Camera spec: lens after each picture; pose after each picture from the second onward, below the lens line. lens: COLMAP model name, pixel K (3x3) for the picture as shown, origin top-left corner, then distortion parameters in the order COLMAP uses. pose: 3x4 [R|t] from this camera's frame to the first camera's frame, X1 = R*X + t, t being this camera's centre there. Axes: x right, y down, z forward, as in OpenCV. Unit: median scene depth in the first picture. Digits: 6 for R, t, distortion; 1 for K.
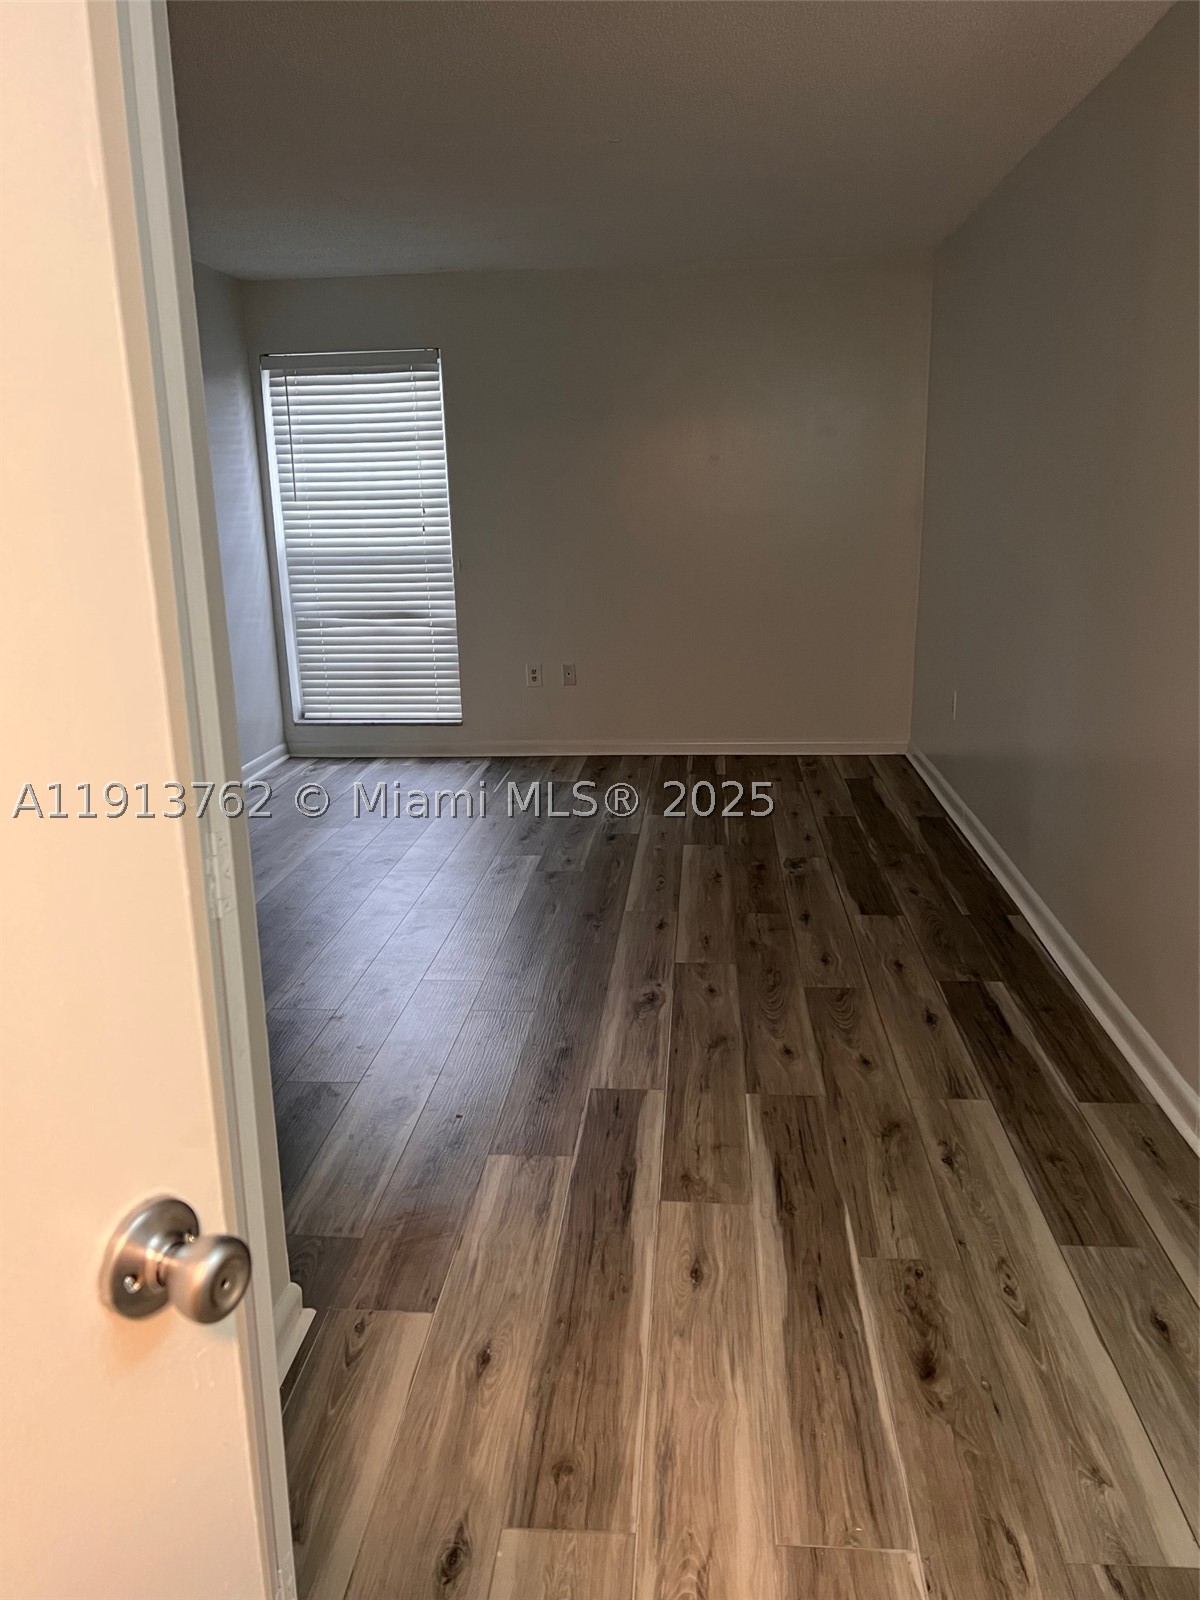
lens RADIAL K [[1208.5, 0, 600.0], [0, 1208.5, 800.0], [0, 0, 1]] dist [0.003978, -0.005309]
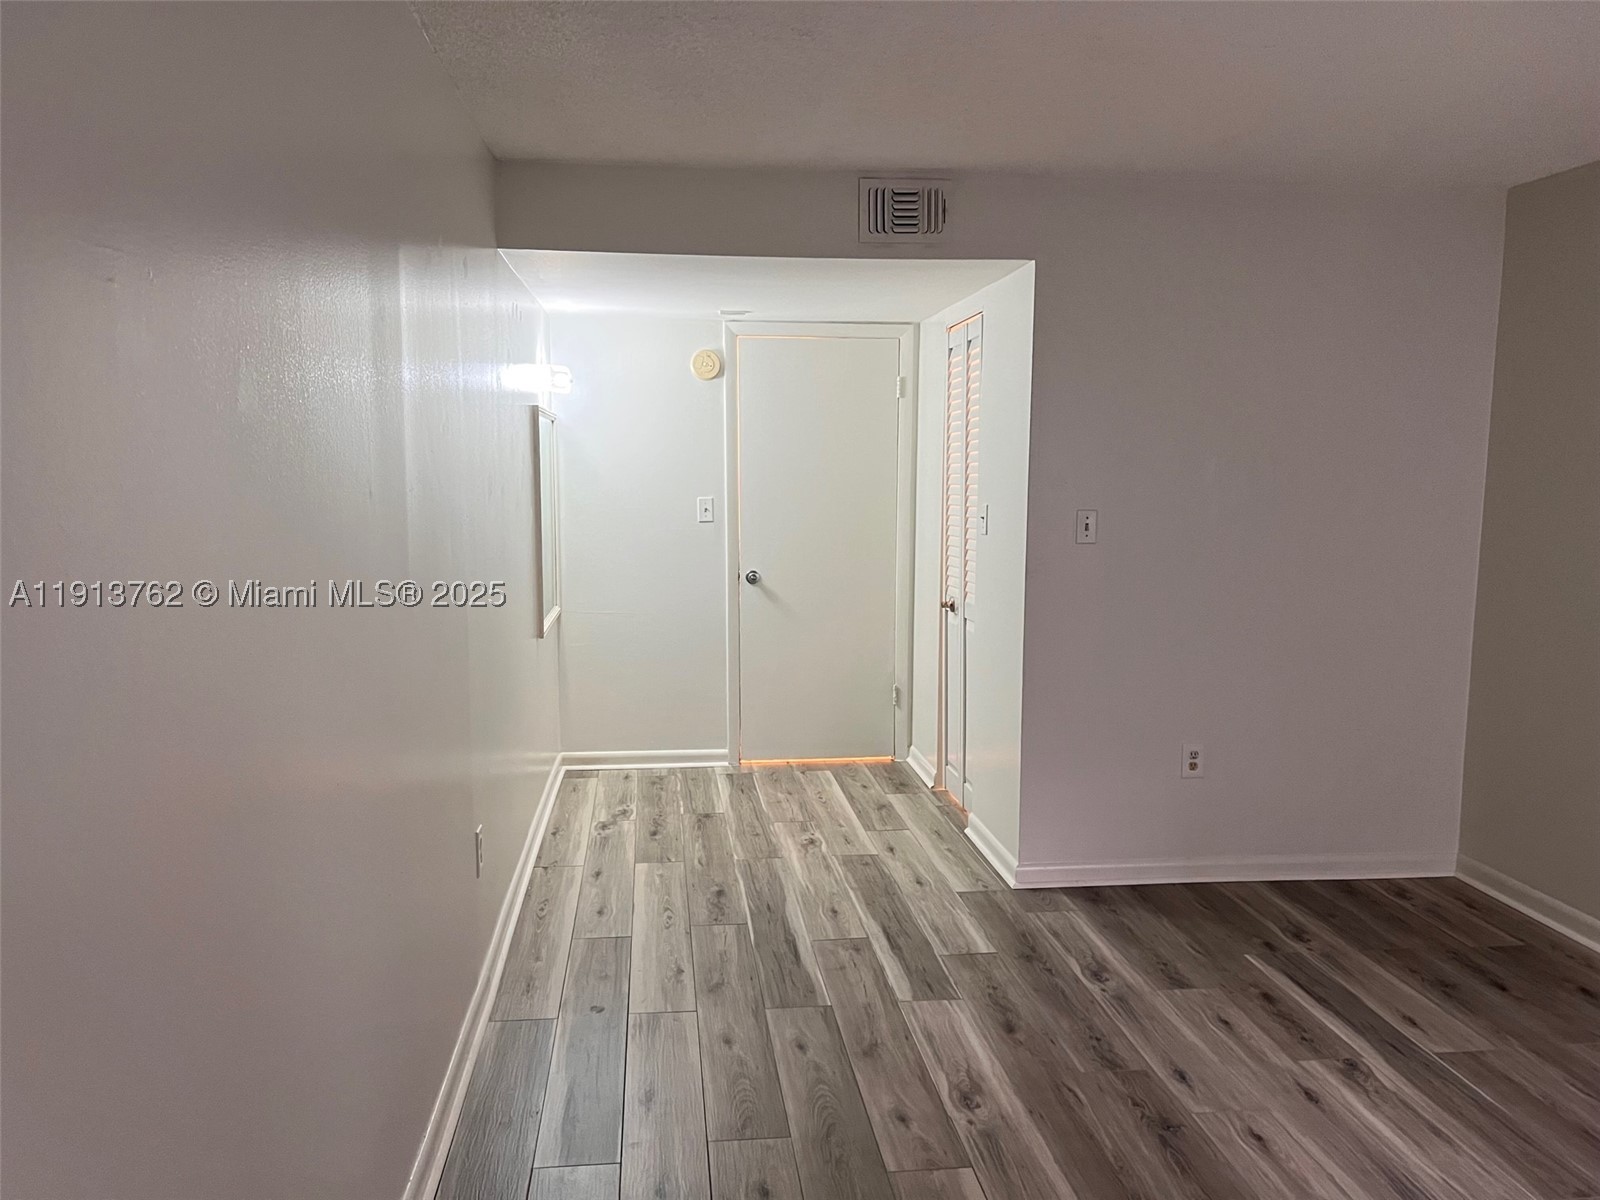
lens RADIAL K [[1208.5, 0, 800.0], [0, 1208.5, 600.0], [0, 0, 1]] dist [0.003978, -0.005309]
pose [[-0.978955, 0.042918, -0.199515, 0.423397], [-0.030532, 0.935833, 0.351118, -0.621443], [0.201782, 0.349820, -0.914828, 2.219021]]
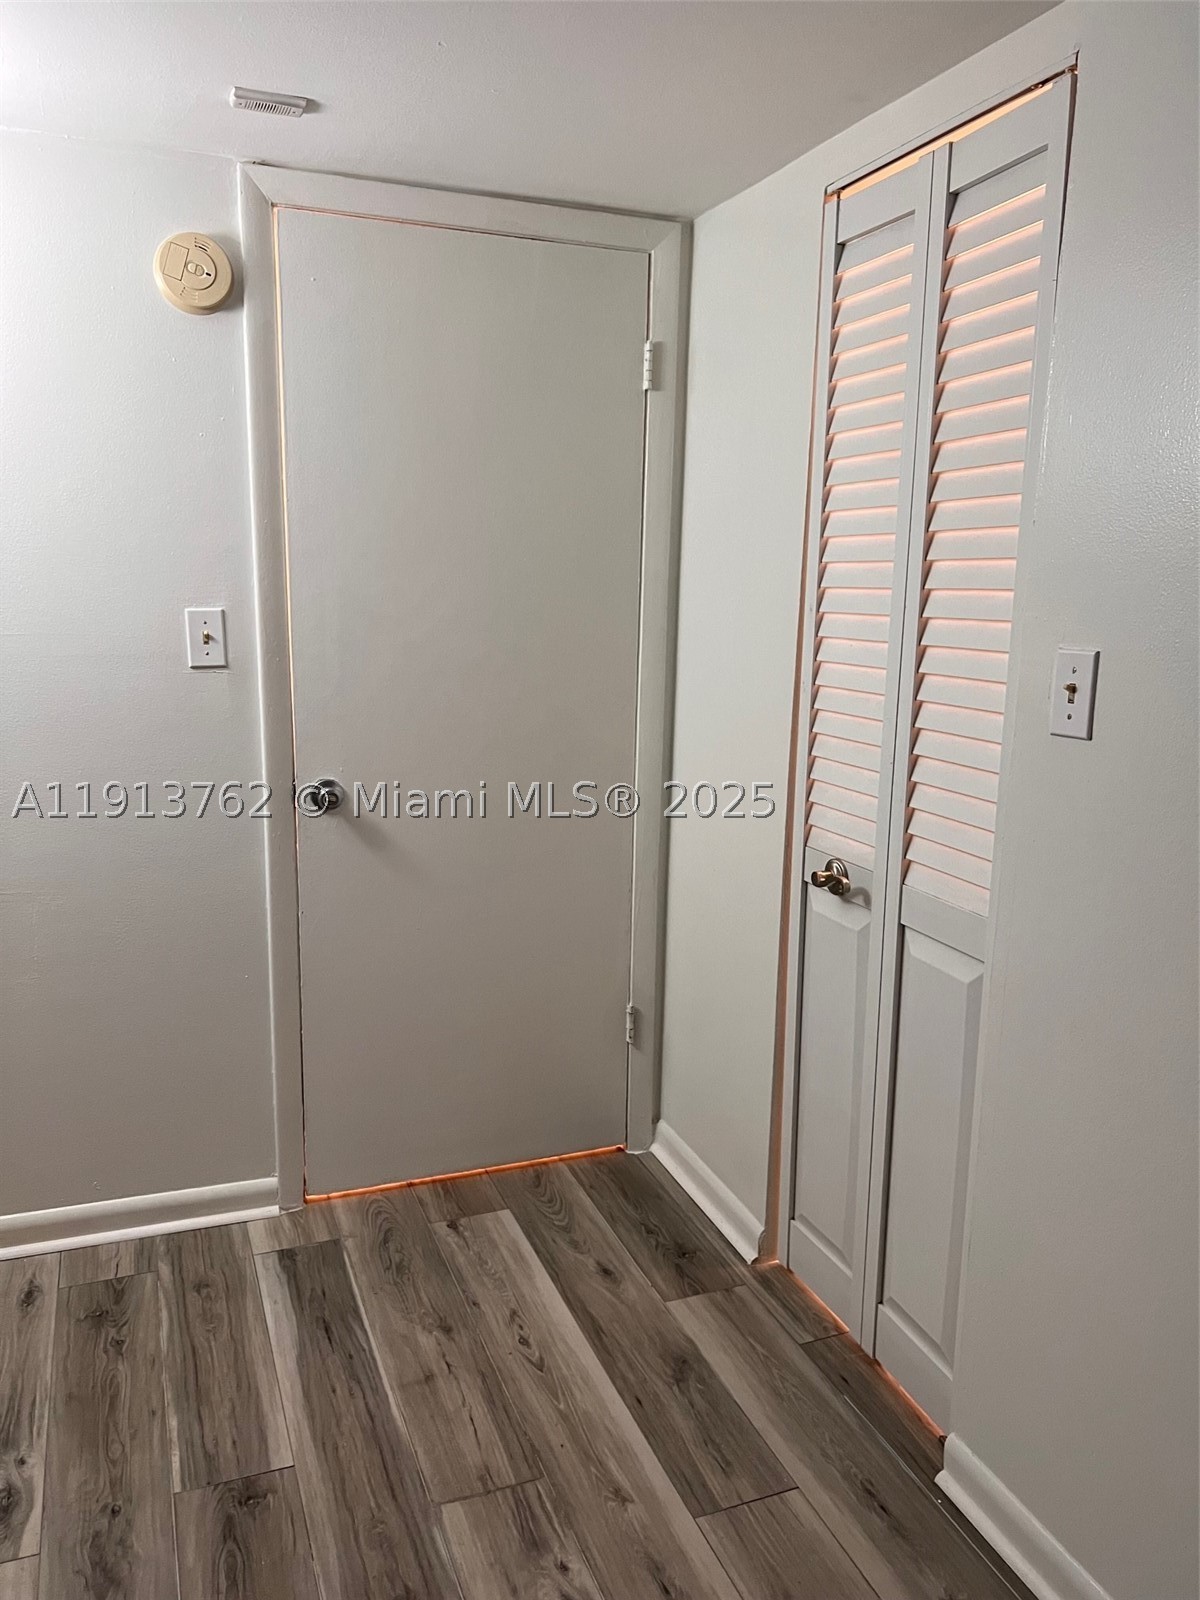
lens RADIAL K [[1208.5, 0, 600.0], [0, 1208.5, 800.0], [0, 0, 1]] dist [0.003978, -0.005309]
pose [[-0.898323, 0.087286, -0.430577, 0.276618], [-0.110076, 0.904087, 0.412929, -0.283343], [0.425321, 0.418340, -0.802554, 0.973821]]
